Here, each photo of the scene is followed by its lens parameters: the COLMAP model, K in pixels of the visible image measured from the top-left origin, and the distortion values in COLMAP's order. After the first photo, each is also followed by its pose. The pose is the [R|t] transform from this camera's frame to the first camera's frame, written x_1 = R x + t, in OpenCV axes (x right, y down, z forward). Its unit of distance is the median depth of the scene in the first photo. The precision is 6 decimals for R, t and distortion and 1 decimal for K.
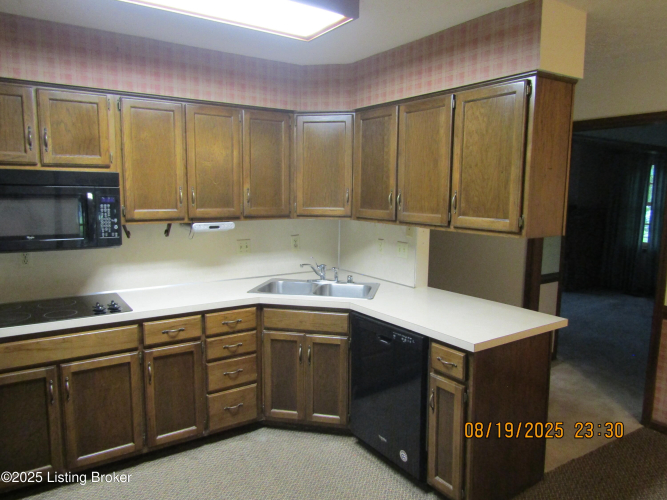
lens RADIAL K [[477.8, 0, 337.4], [0, 477.8, 248.7], [0, 0, 1]] dist [-0.006116, 0.003146]
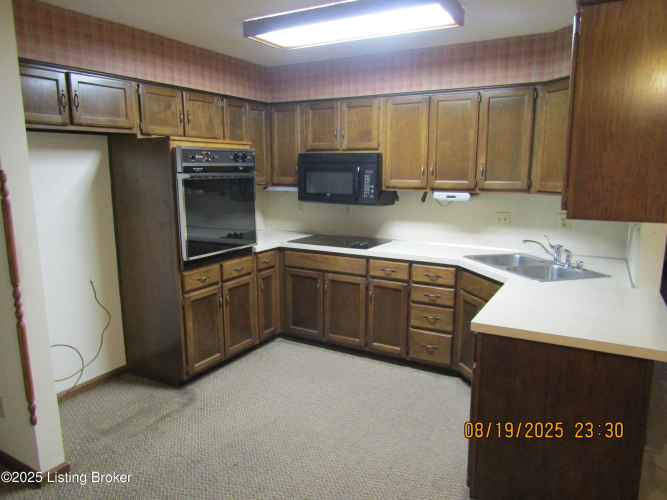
lens RADIAL K [[477.8, 0, 337.5], [0, 477.8, 251.2], [0, 0, 1]] dist [-0.006116, 0.003146]
pose [[0.434379, 0.145331, -0.888928, 0.750457], [-0.108353, 0.988162, 0.108607, -0.011091], [0.894189, 0.049141, 0.444984, 0.257449]]
